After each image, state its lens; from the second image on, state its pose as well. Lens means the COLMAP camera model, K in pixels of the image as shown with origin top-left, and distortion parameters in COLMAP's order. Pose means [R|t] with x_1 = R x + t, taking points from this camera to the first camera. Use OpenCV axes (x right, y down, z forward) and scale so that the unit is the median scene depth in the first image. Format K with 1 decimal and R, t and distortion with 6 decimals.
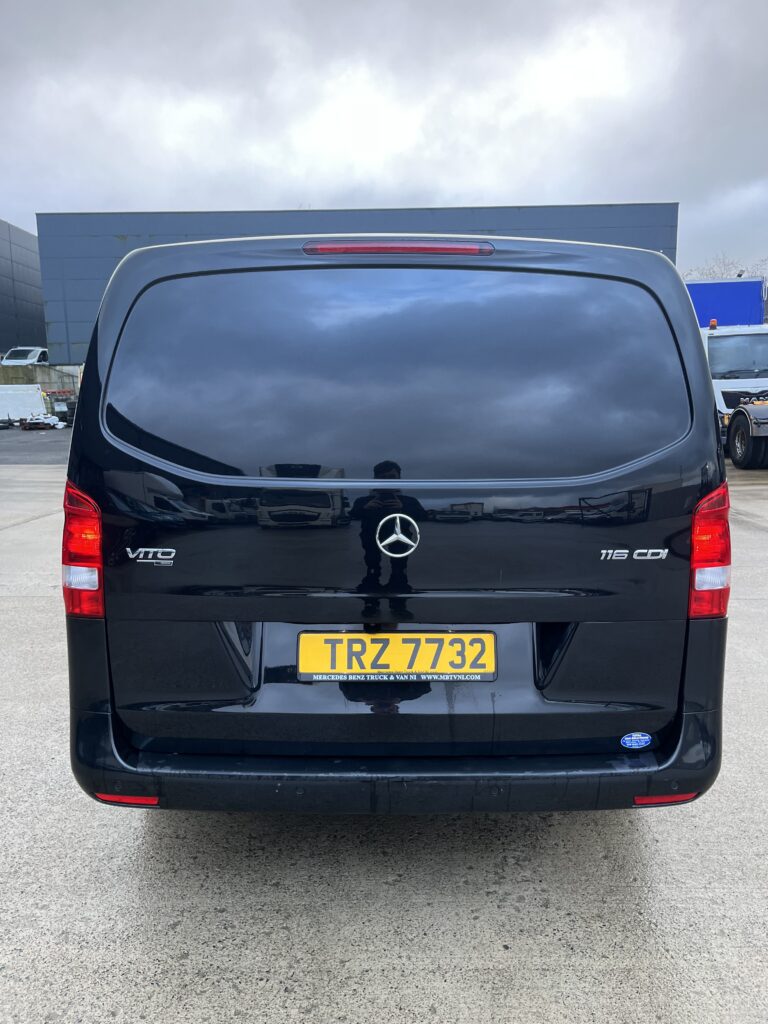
lens RADIAL K [[778.1, 0, 382.8], [0, 778.1, 527.5], [0, 0, 1]] dist [0.043244, 0.000583]
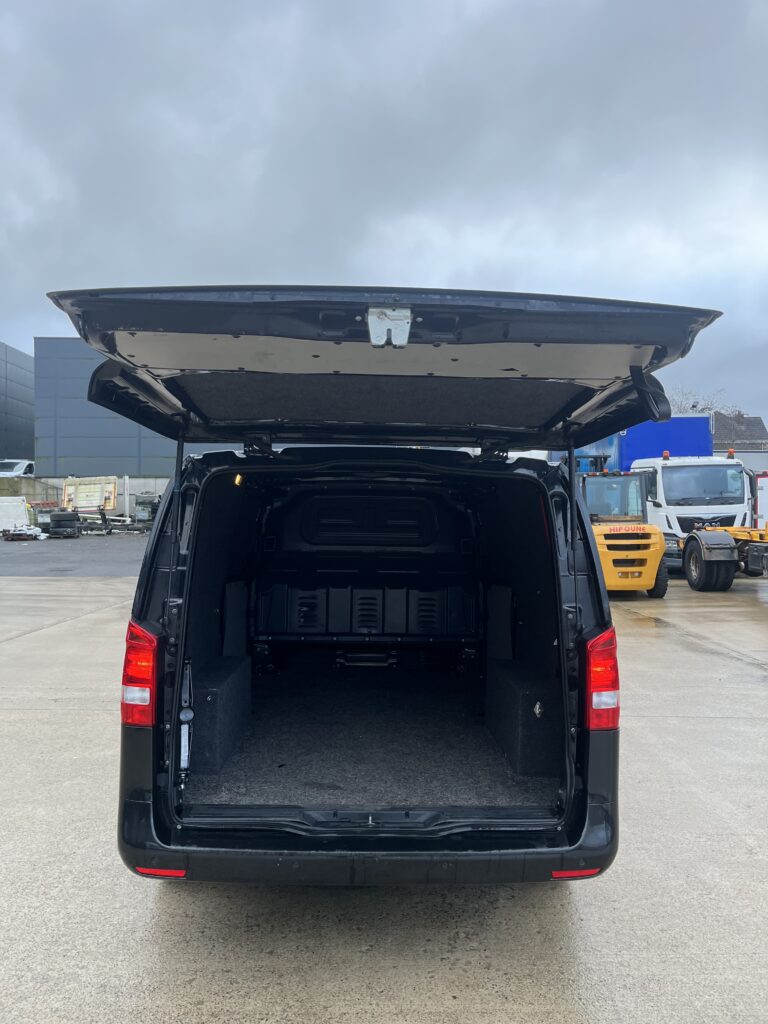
lens RADIAL K [[779.5, 0, 384.0], [0, 779.5, 512.0], [0, 0, 1]] dist [0.042807, -0.051379]
pose [[0.999331, 0.016950, 0.032417, -0.009578], [-0.011511, 0.986860, -0.161166, -0.028211], [-0.034723, 0.160685, 0.986395, -0.319144]]
